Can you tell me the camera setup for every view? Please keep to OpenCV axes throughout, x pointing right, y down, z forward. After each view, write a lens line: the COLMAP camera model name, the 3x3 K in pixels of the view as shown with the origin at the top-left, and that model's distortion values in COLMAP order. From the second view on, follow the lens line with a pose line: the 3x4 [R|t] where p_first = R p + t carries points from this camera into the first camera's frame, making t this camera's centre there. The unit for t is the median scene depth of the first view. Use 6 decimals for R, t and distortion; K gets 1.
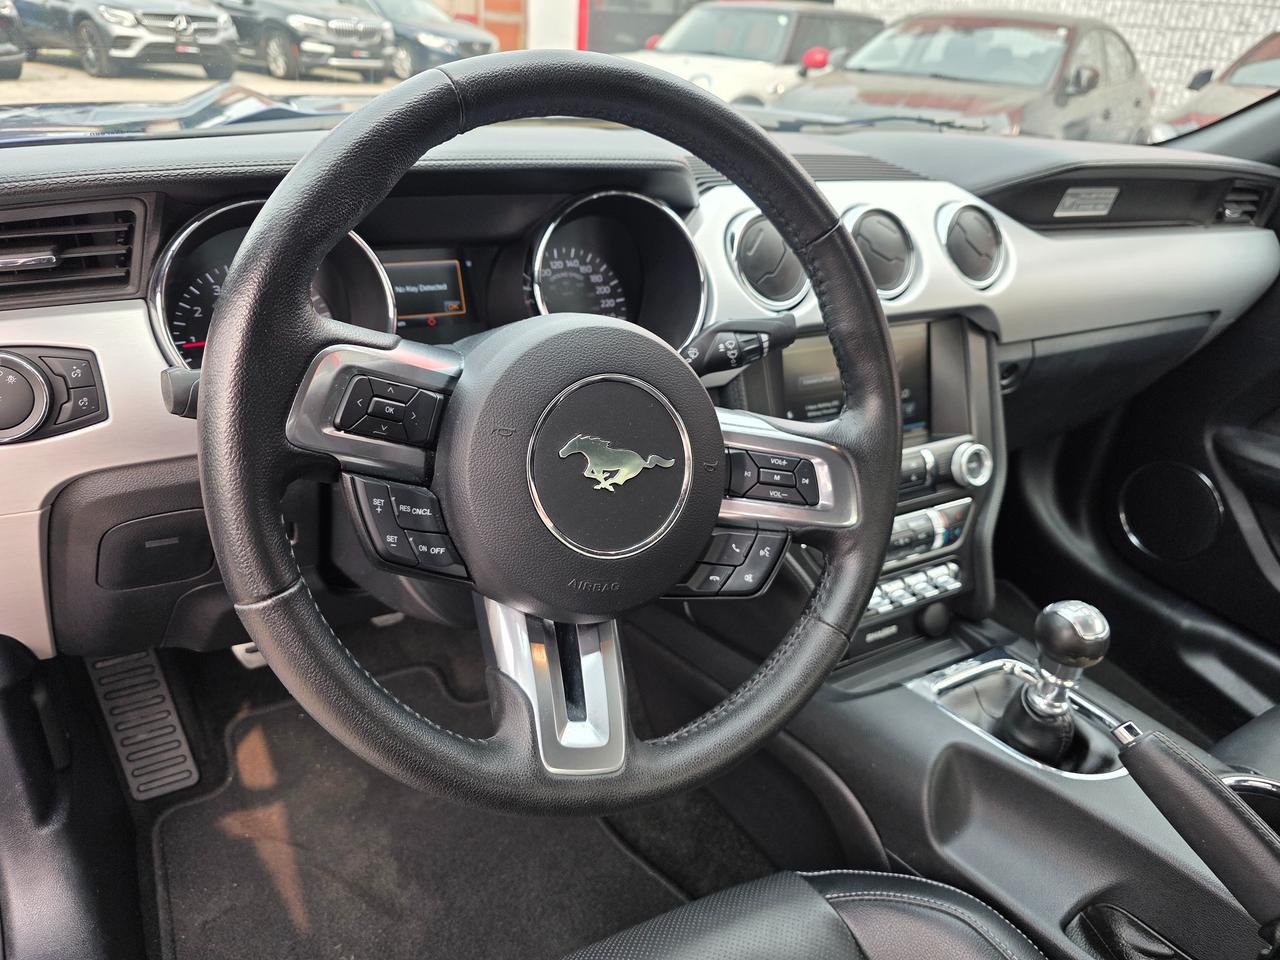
lens RADIAL K [[857.6, 0, 628.5], [0, 857.6, 475.9], [0, 0, 1]] dist [0.060415, -0.063382]
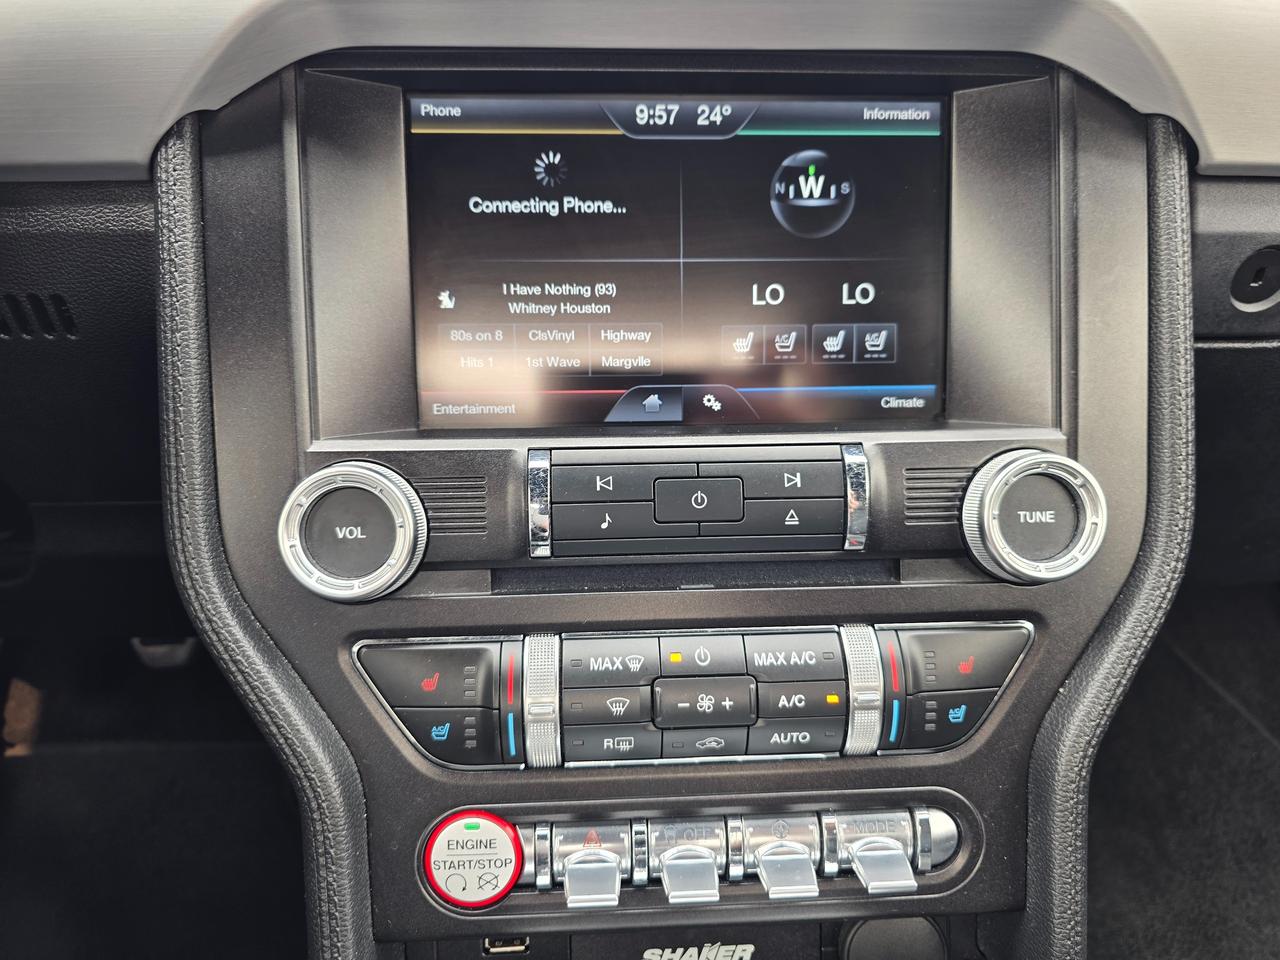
lens RADIAL K [[911.0, 0, 636.2], [0, 911.0, 476.9], [0, 0, 1]] dist [0.005904, -0.032193]
pose [[0.896588, 0.112531, -0.428330, 0.426339], [-0.149888, 0.987206, -0.054389, 0.013658], [0.416730, 0.112966, 0.901984, 0.661241]]
